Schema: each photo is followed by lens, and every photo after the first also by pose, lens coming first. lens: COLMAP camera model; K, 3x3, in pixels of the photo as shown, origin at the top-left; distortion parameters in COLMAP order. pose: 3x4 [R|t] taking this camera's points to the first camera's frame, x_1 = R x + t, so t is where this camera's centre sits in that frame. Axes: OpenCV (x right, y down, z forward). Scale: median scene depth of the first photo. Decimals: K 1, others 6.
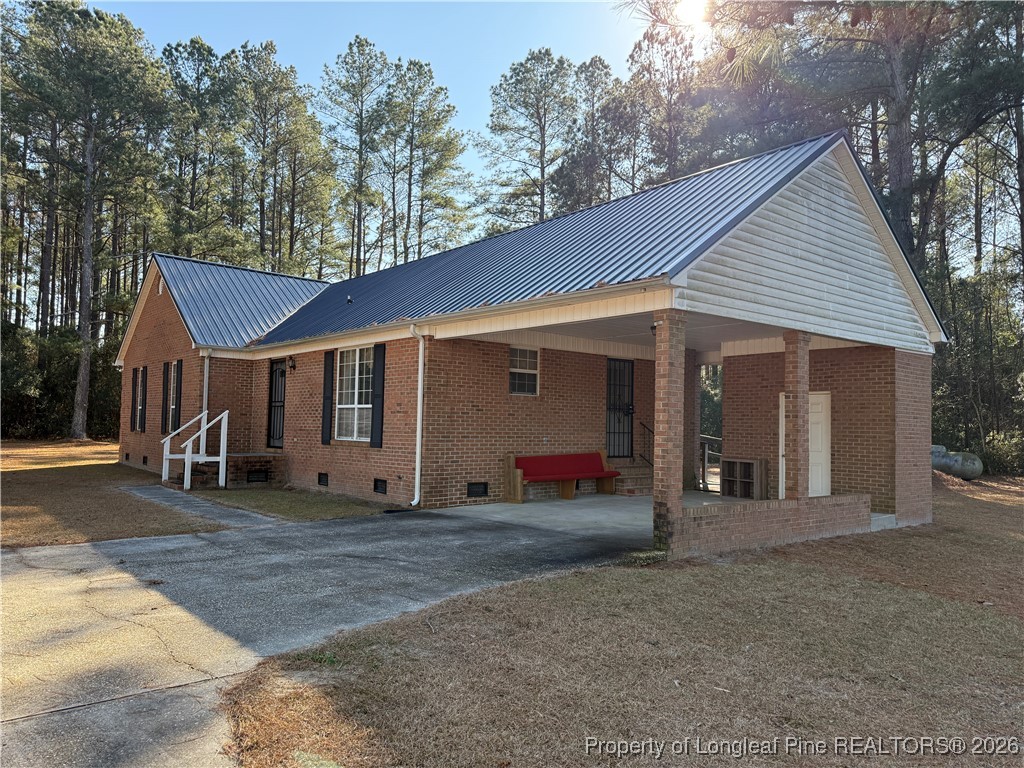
lens RADIAL K [[716.6, 0, 518.4], [0, 716.6, 390.7], [0, 0, 1]] dist [0.084503, -0.134457]
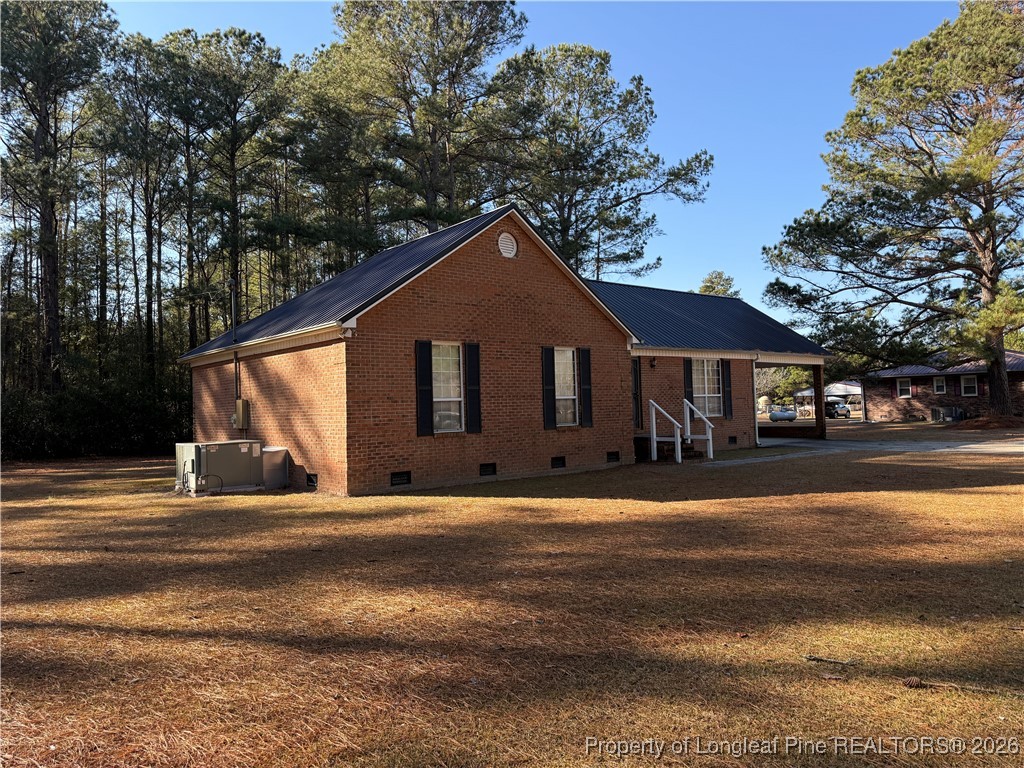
lens RADIAL K [[716.6, 0, 518.4], [0, 716.6, 390.7], [0, 0, 1]] dist [0.084503, -0.134457]
pose [[0.074899, 0.015365, 0.997073, -1.874025], [-0.011496, 0.999828, -0.014544, 0.039216], [-0.997125, -0.010373, 0.075063, 1.299076]]
